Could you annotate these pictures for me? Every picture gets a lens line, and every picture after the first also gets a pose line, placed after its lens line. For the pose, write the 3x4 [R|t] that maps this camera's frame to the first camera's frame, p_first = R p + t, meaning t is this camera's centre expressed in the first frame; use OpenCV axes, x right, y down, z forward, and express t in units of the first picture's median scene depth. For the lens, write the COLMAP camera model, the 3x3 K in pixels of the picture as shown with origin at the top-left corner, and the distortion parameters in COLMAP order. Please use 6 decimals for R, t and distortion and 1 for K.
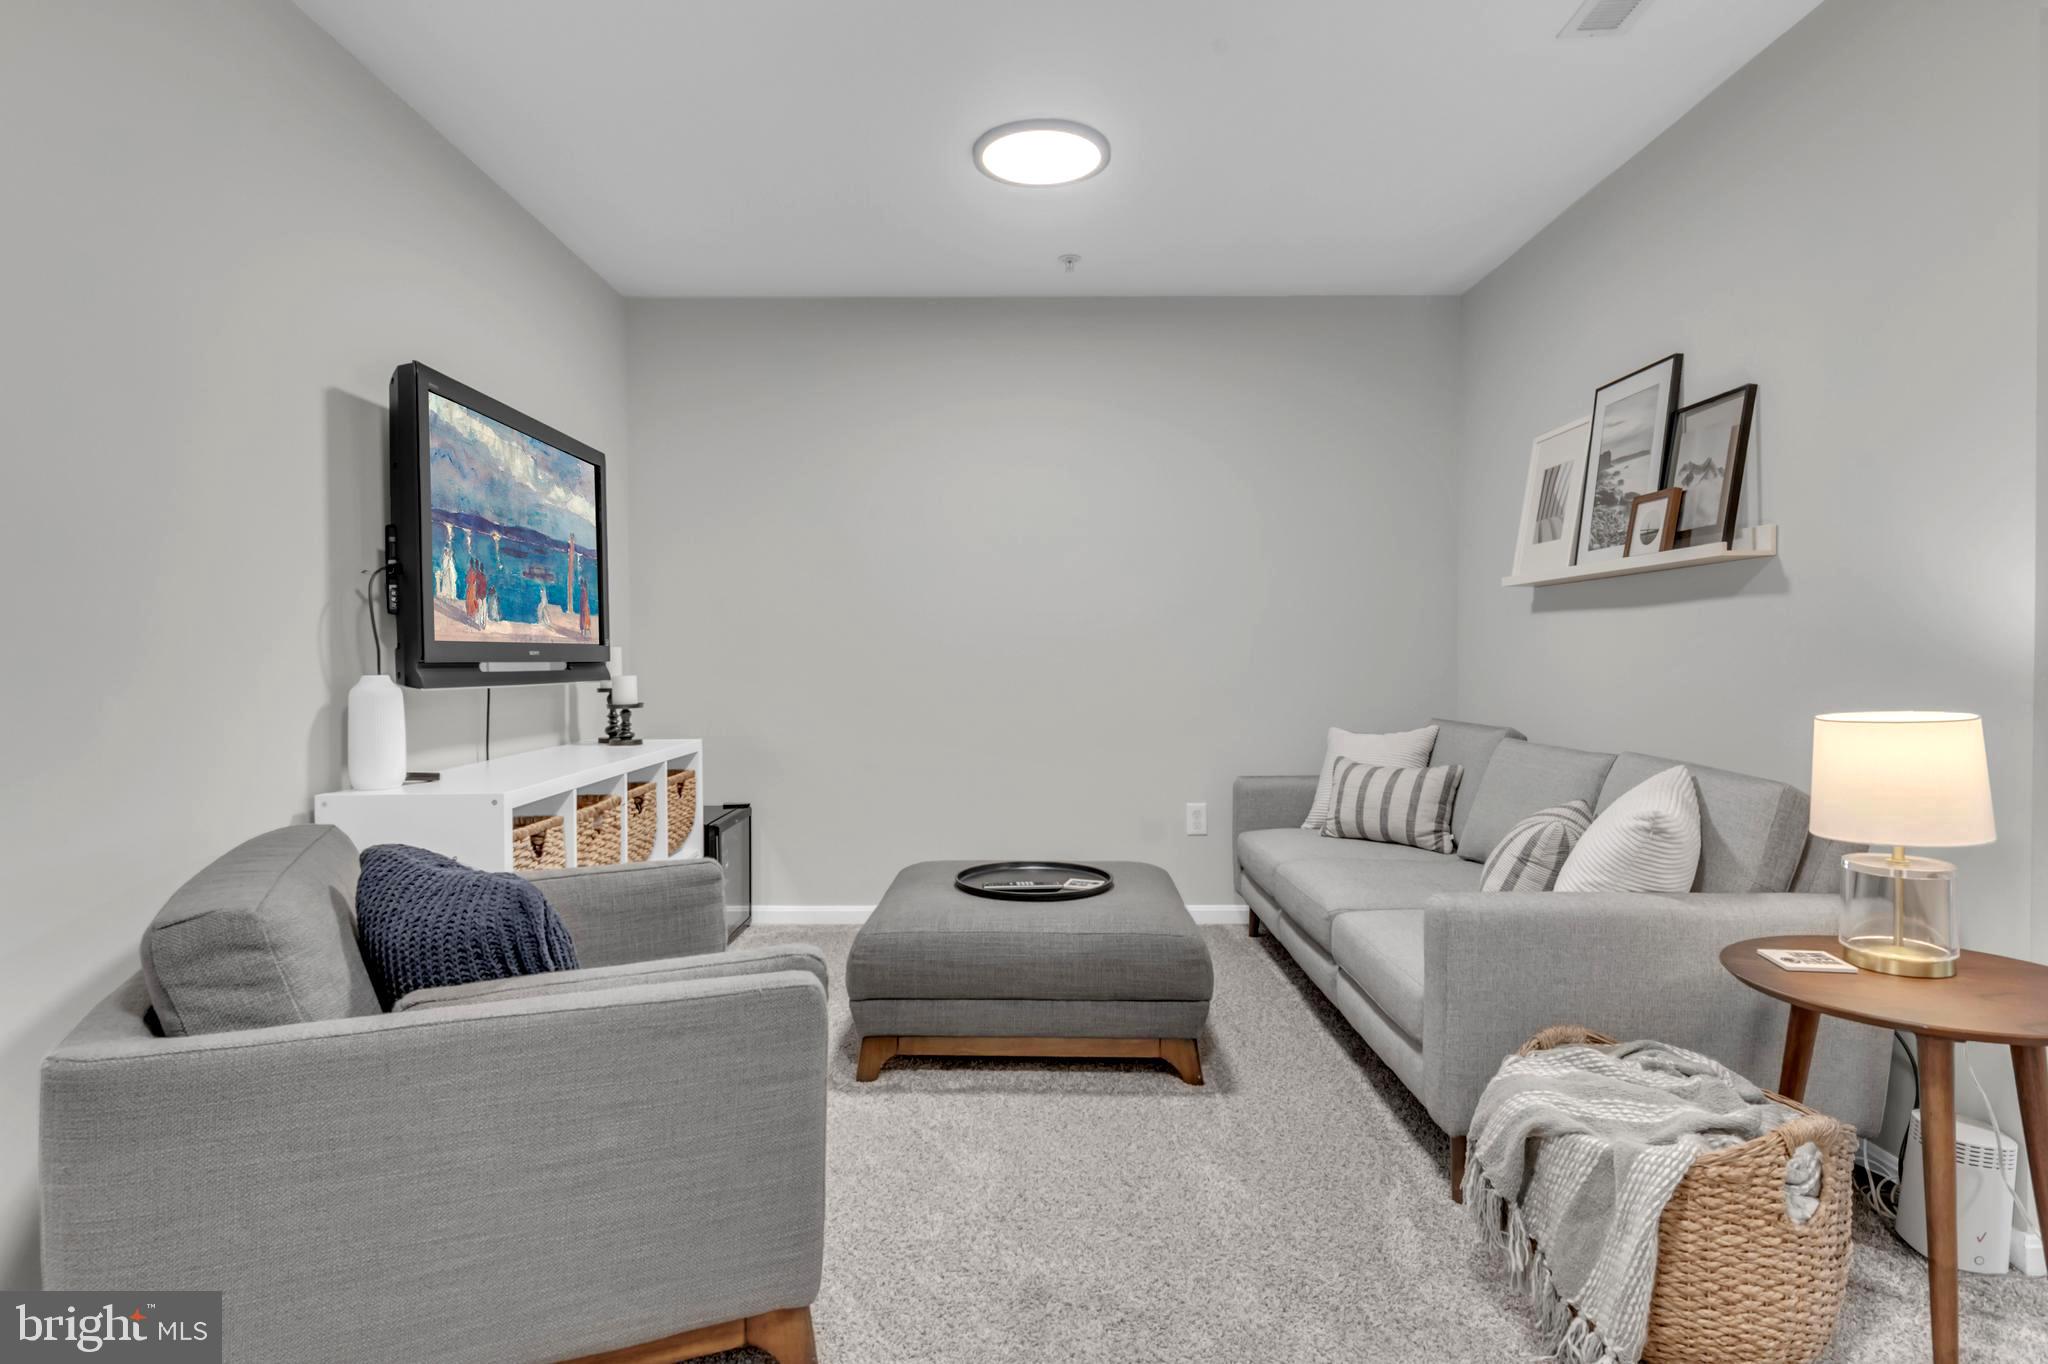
lens RADIAL K [[1118.7, 0, 1037.4], [0, 1118.7, 671.5], [0, 0, 1]] dist [0.046465, -0.024311]
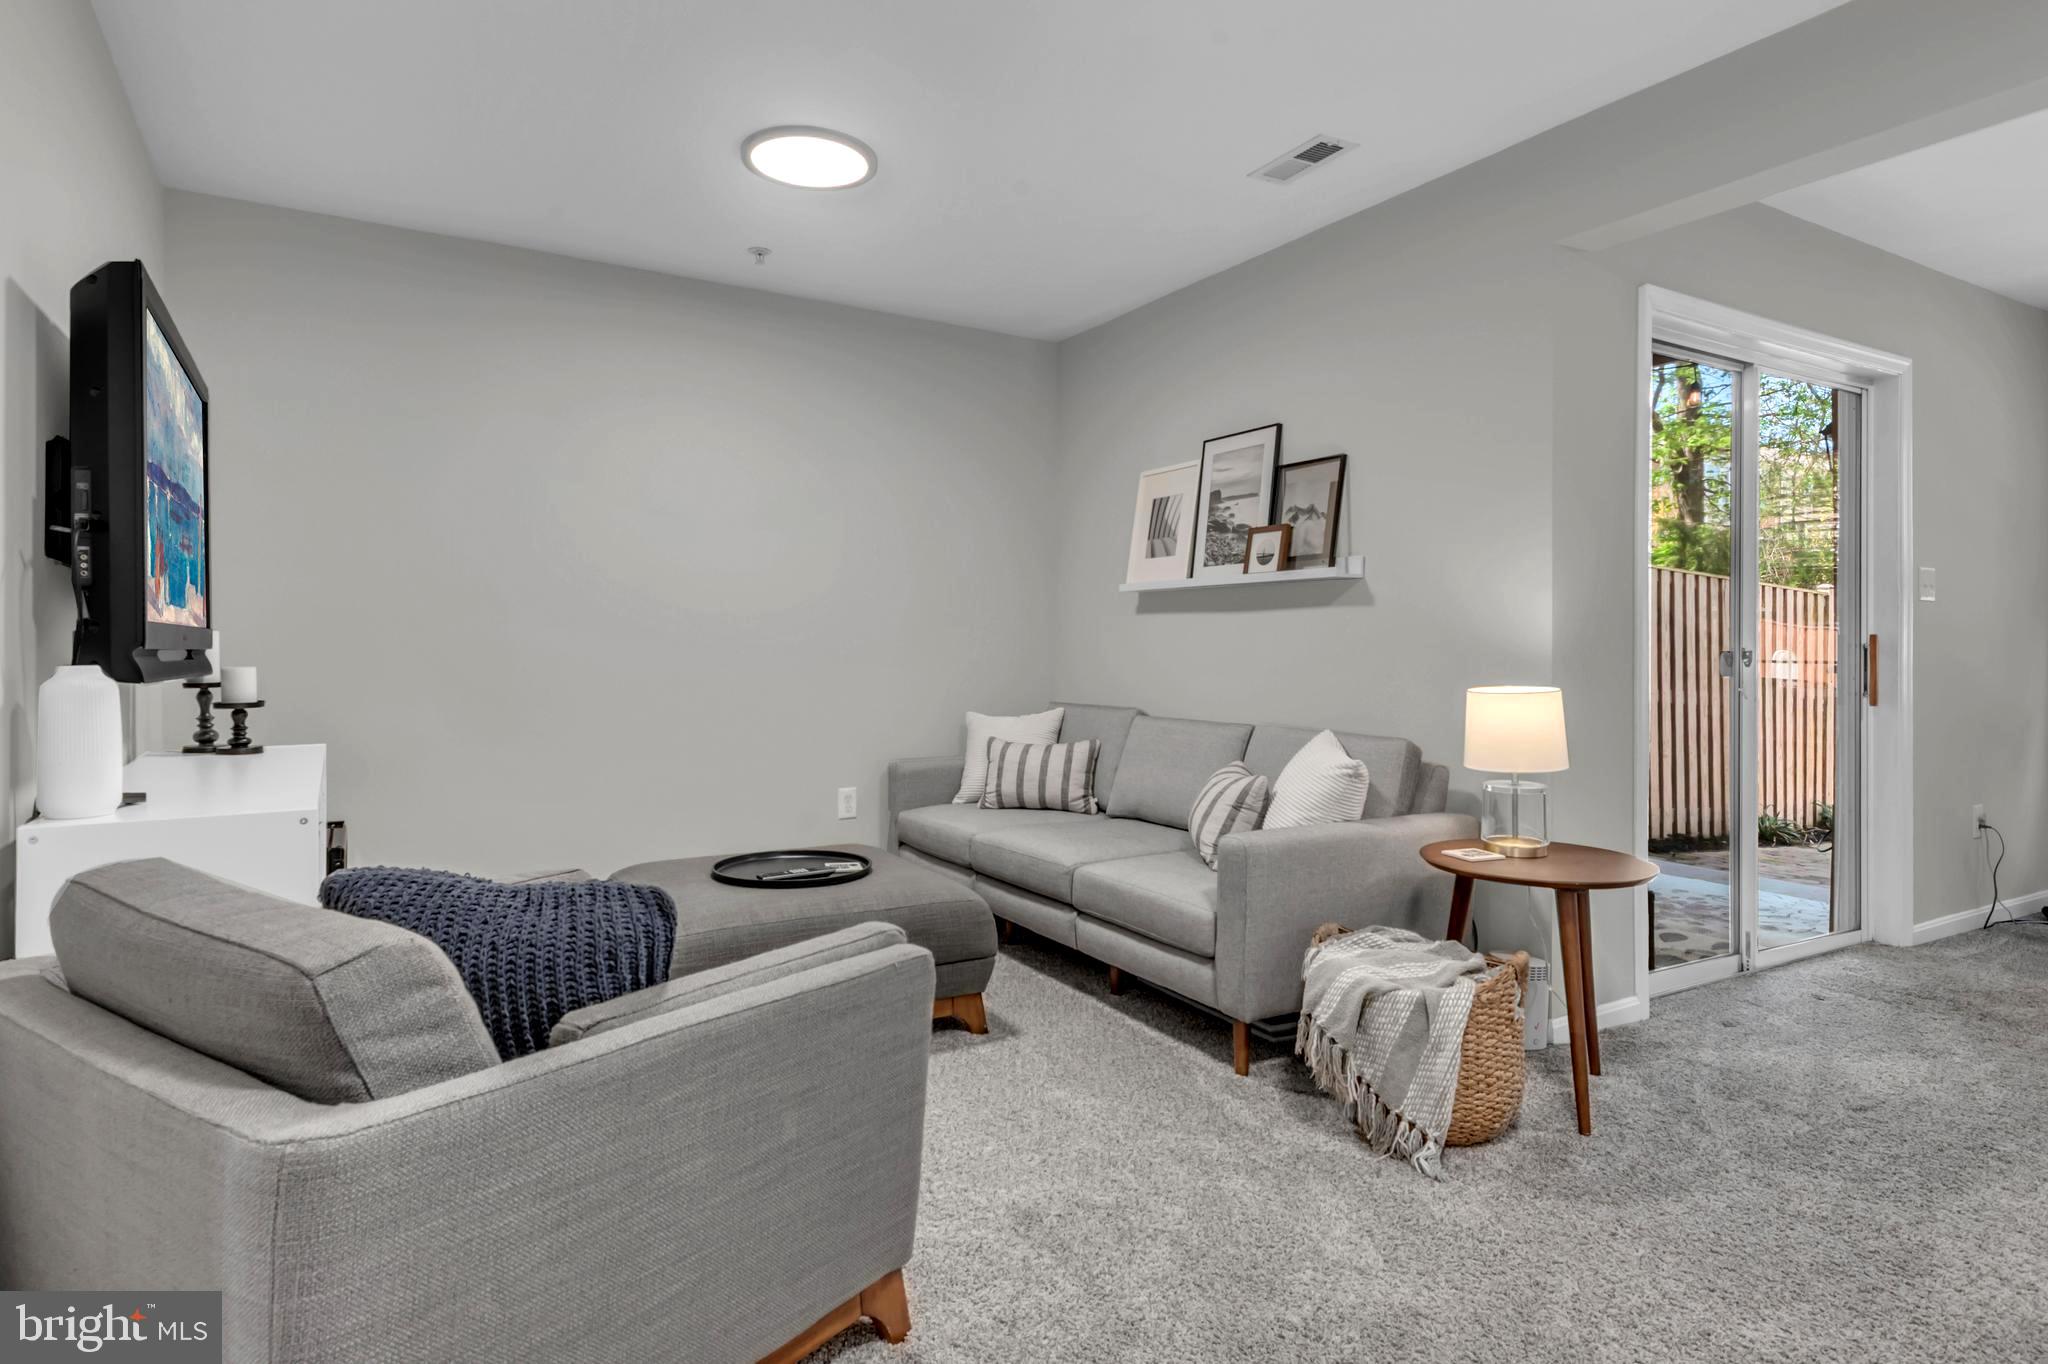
lens RADIAL K [[1121.5, 0, 1024.7], [0, 1121.5, 643.6], [0, 0, 1]] dist [0.038469, -0.001365]
pose [[0.857671, 0.007974, 0.514137, -0.375752], [0.001171, 0.999847, -0.017460, 0.002238], [-0.514197, 0.015577, 0.857530, 0.020281]]
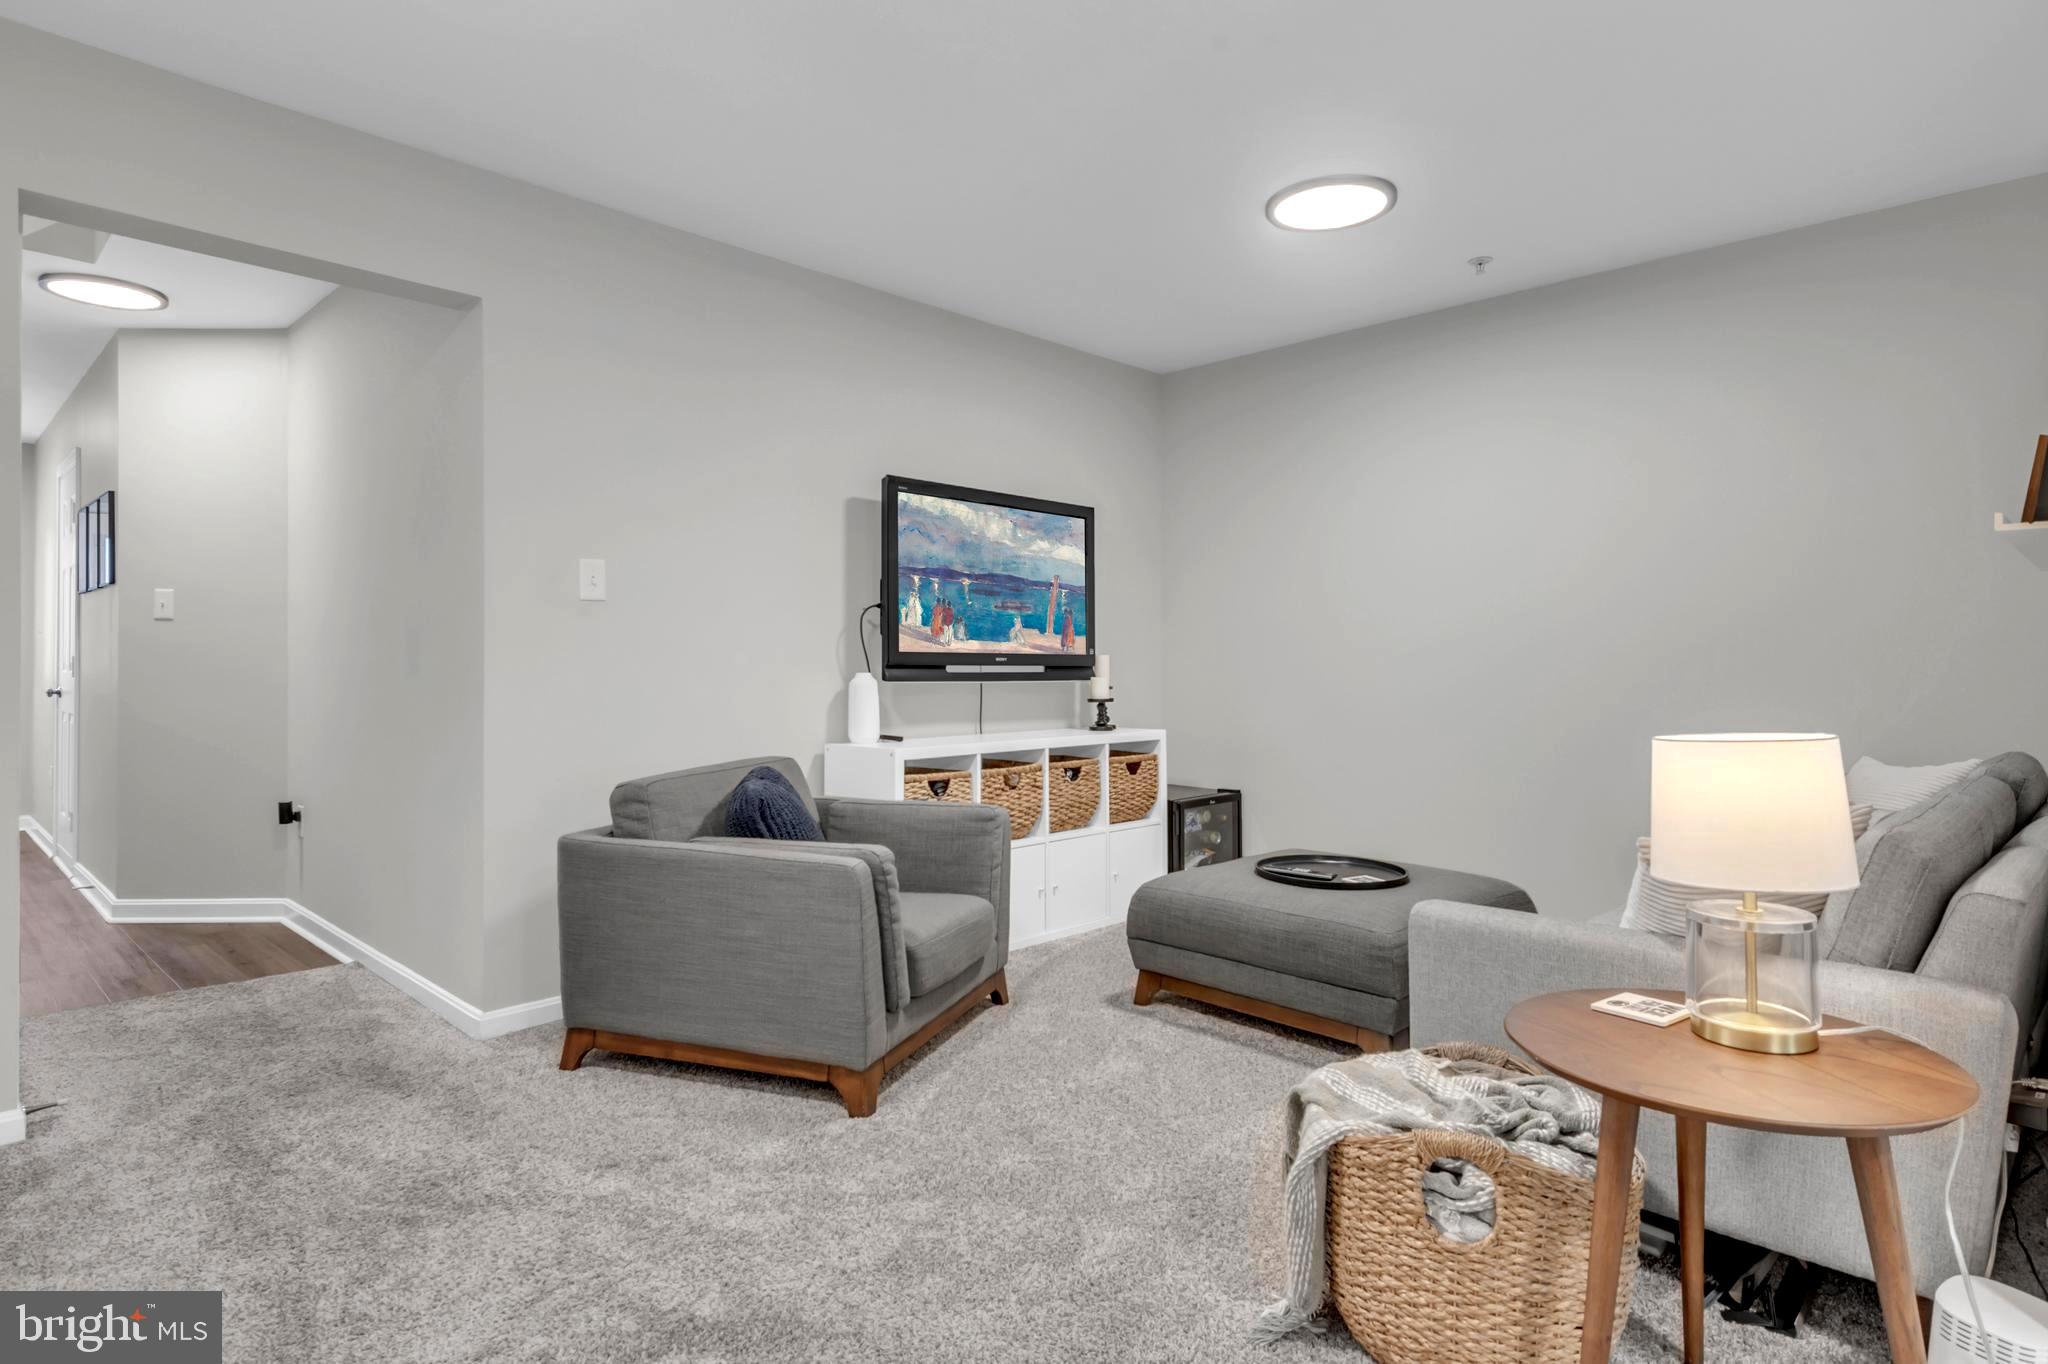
lens RADIAL K [[1090.9, 0, 1020.4], [0, 1090.9, 743.3], [0, 0, 1]] dist [0.258200, -0.021696]
pose [[0.721510, 0.054357, -0.690267, 0.594173], [-0.022973, 0.998244, 0.054597, 0.009821], [0.692023, -0.023534, 0.721492, 0.025647]]
